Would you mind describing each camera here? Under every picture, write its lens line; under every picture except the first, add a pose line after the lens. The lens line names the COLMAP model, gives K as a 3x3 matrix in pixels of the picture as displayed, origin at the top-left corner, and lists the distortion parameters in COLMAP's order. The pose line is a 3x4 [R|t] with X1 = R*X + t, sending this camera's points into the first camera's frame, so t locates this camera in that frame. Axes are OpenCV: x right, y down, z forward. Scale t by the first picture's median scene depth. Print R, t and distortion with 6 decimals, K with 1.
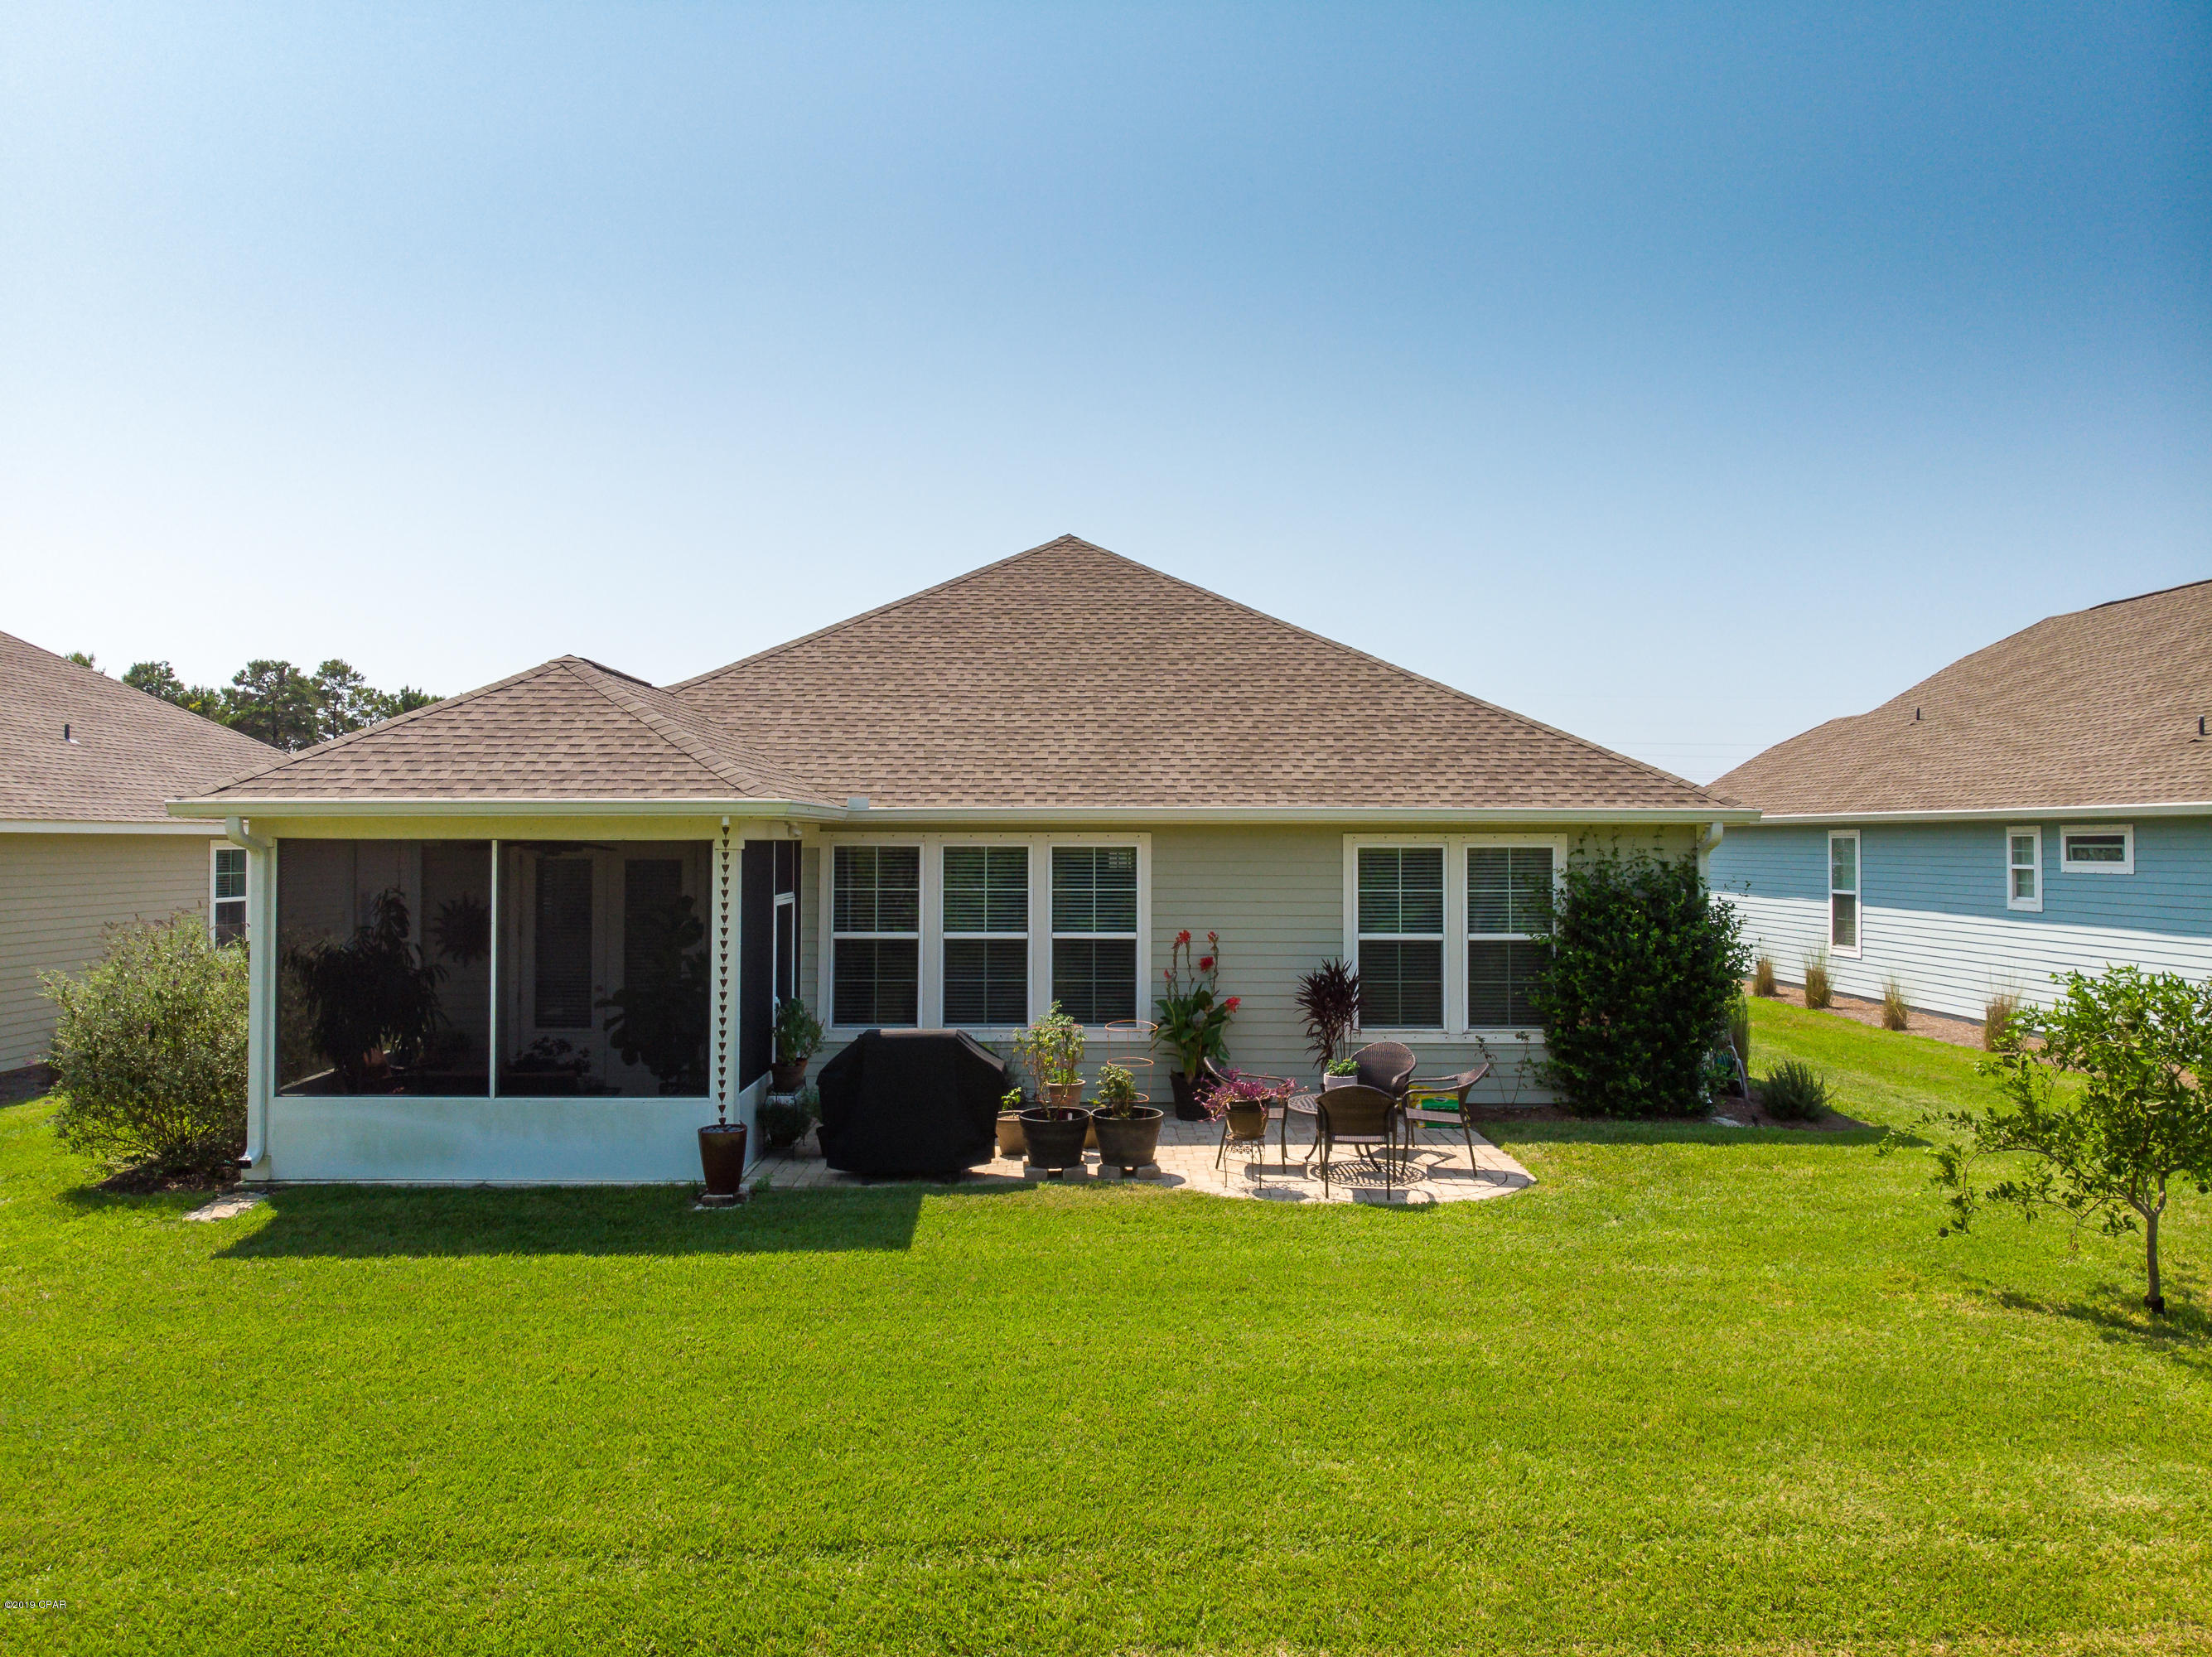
lens RADIAL K [[1631.7, 0, 1107.6], [0, 1631.7, 828.9], [0, 0, 1]] dist [0.002281, 0.003097]
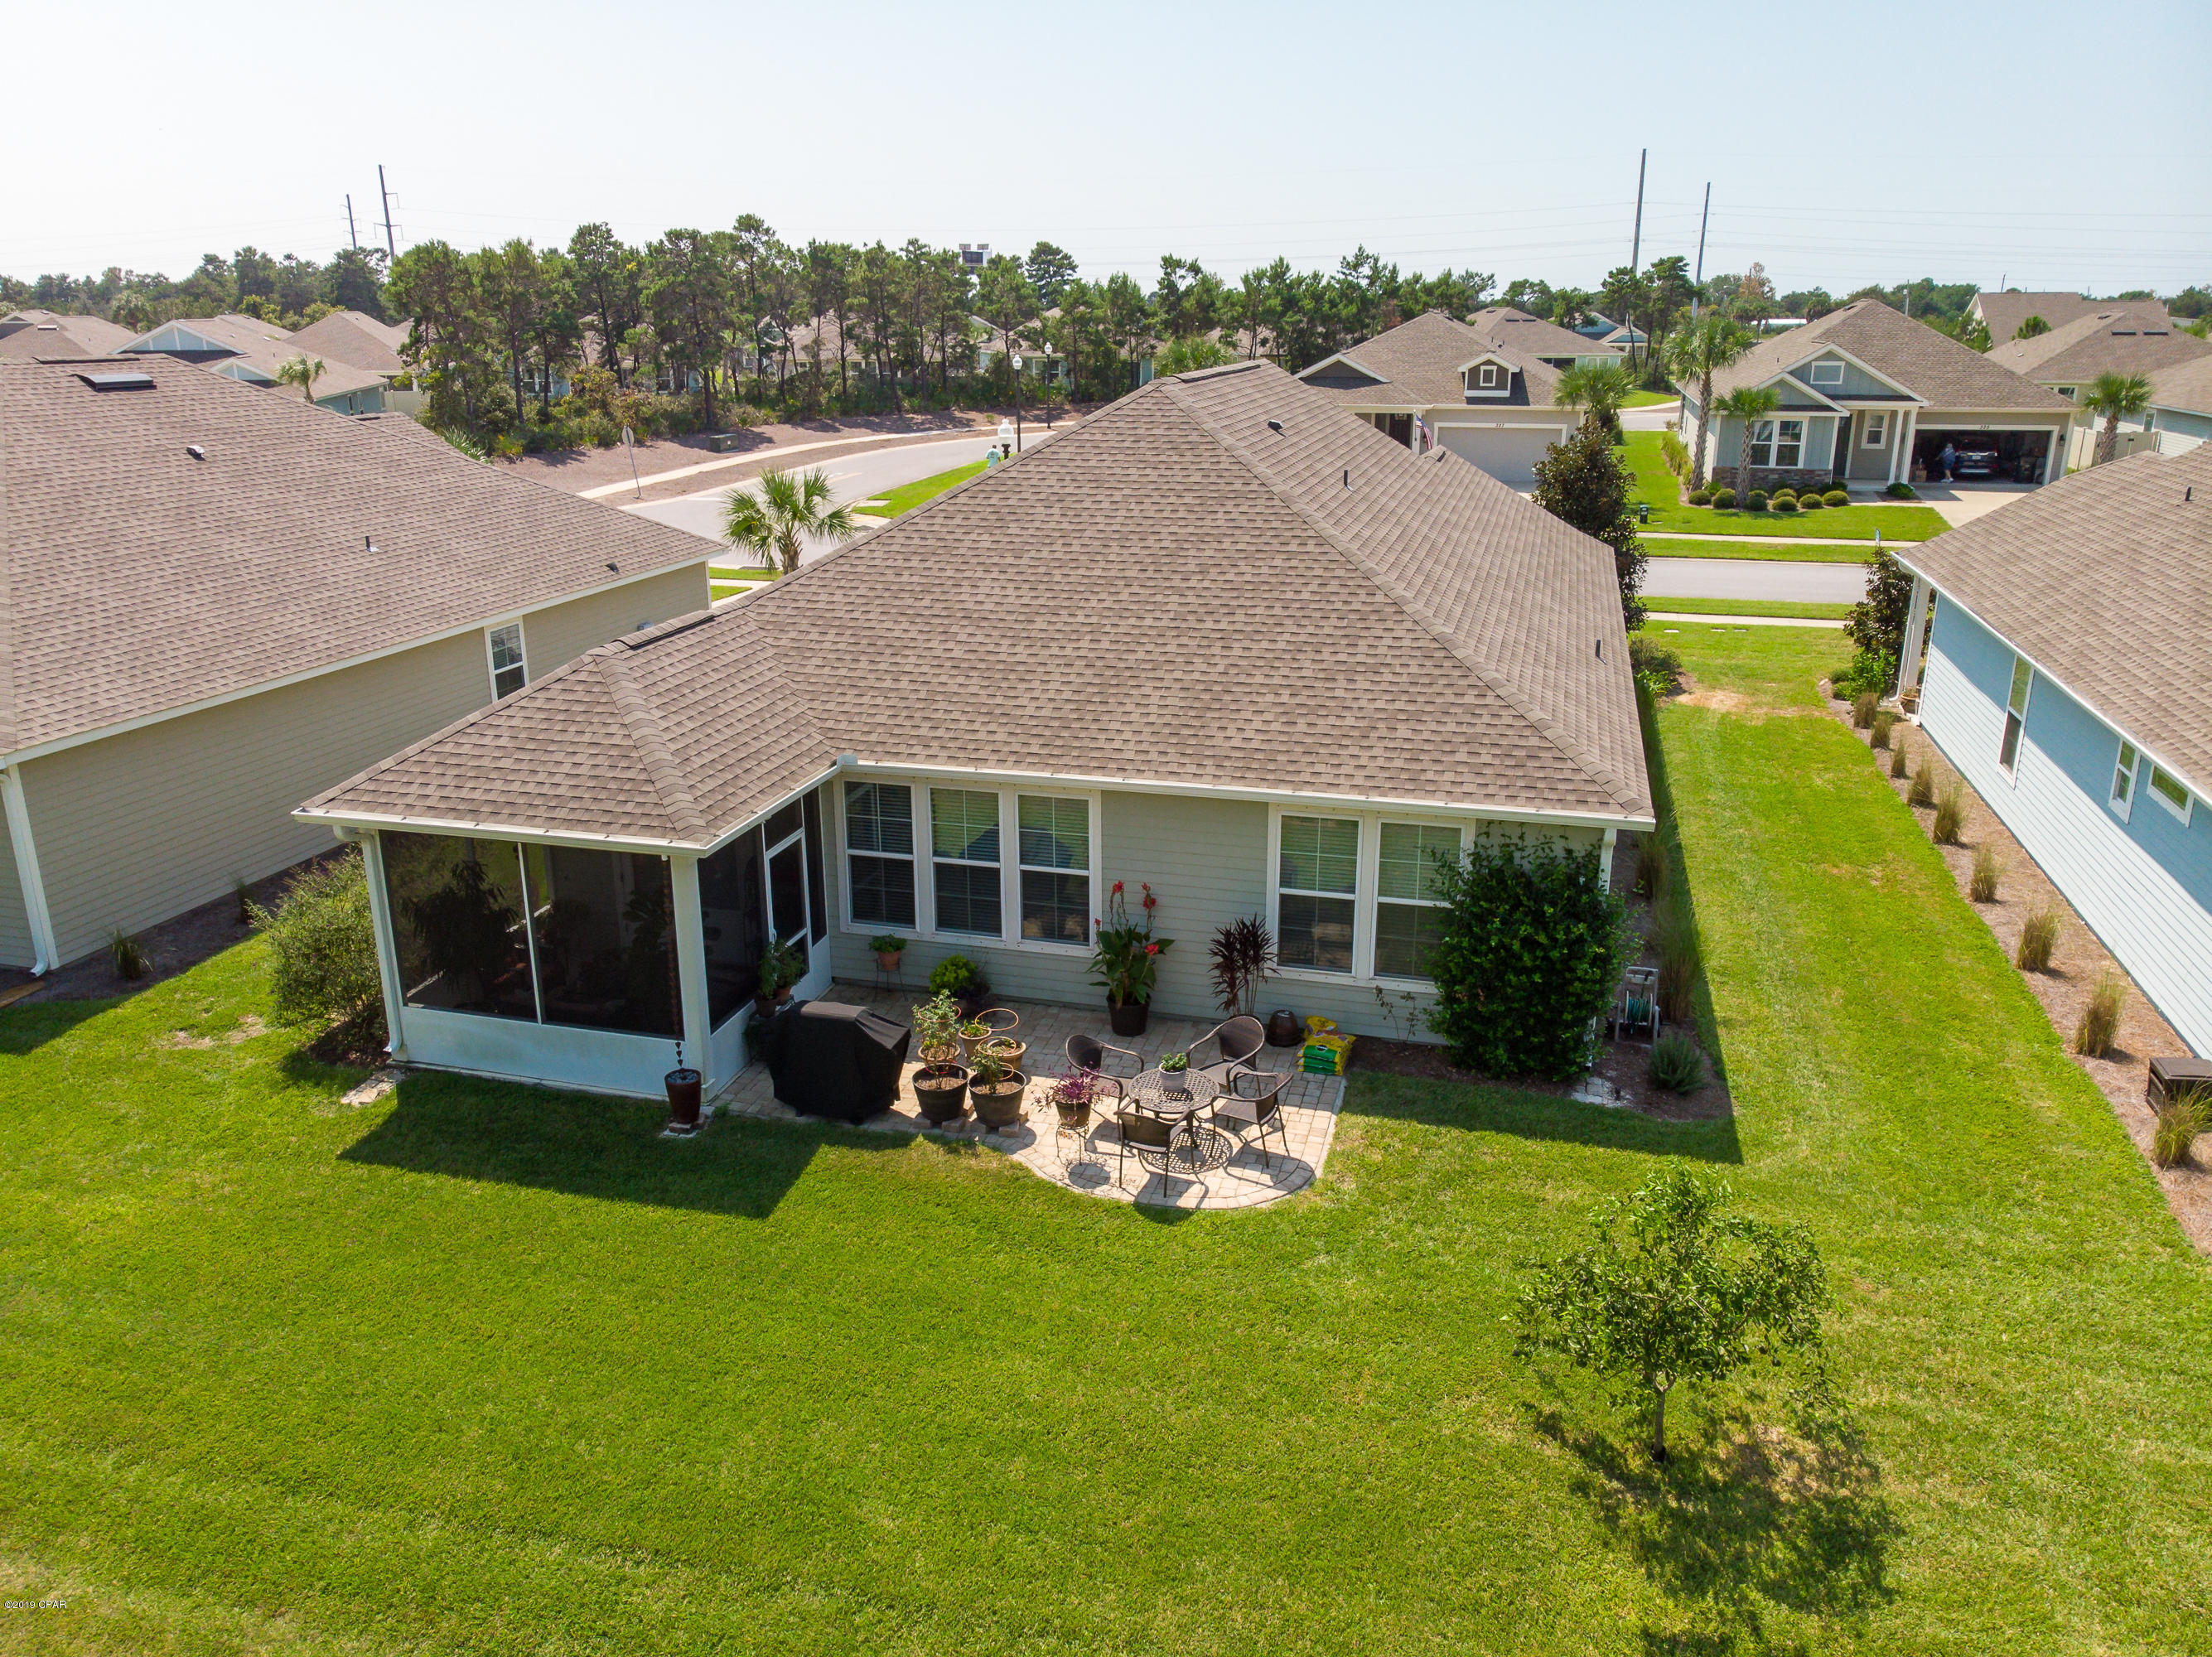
lens RADIAL K [[1631.7, 0, 1112.9], [0, 1631.7, 816.8], [0, 0, 1]] dist [0.002281, 0.003097]
pose [[0.961172, 0.079531, -0.264240, 0.336608], [0.006036, 0.951278, 0.308274, -0.328997], [0.275883, -0.297899, 0.913862, -0.040563]]
